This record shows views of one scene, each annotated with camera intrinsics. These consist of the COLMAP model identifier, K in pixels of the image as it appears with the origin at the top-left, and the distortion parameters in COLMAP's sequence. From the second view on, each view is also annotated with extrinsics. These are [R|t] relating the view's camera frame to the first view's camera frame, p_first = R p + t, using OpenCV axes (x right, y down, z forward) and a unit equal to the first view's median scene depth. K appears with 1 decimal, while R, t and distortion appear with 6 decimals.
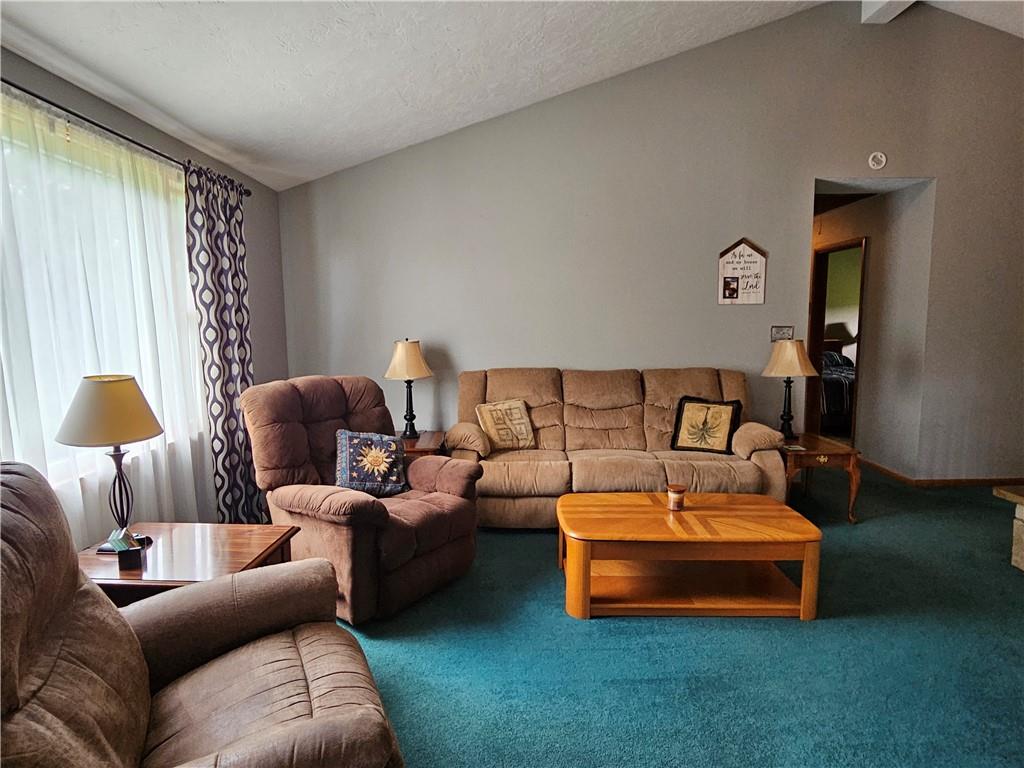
lens RADIAL K [[583.2, 0, 510.0], [0, 583.2, 386.2], [0, 0, 1]] dist [0.007073, -0.001007]
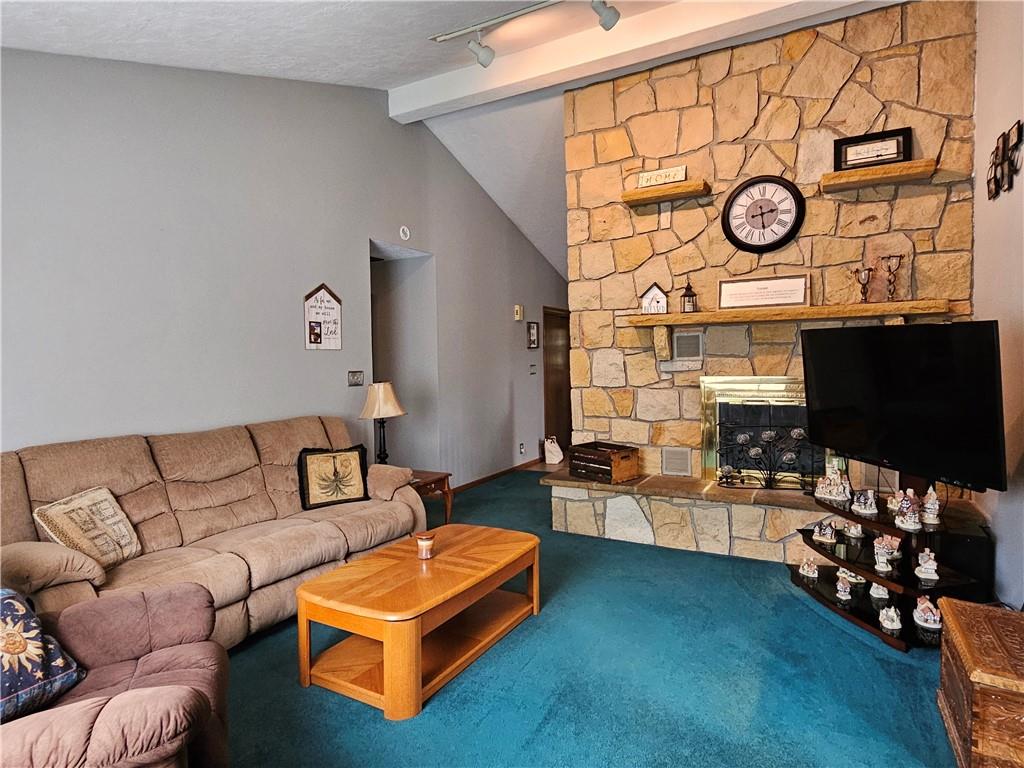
lens RADIAL K [[583.2, 0, 510.3], [0, 583.2, 383.8], [0, 0, 1]] dist [0.007073, -0.001007]
pose [[0.483402, -0.033337, 0.874763, -0.335930], [0.122175, 0.992064, -0.029707, -0.016866], [-0.866831, 0.121235, 0.483639, 0.277145]]
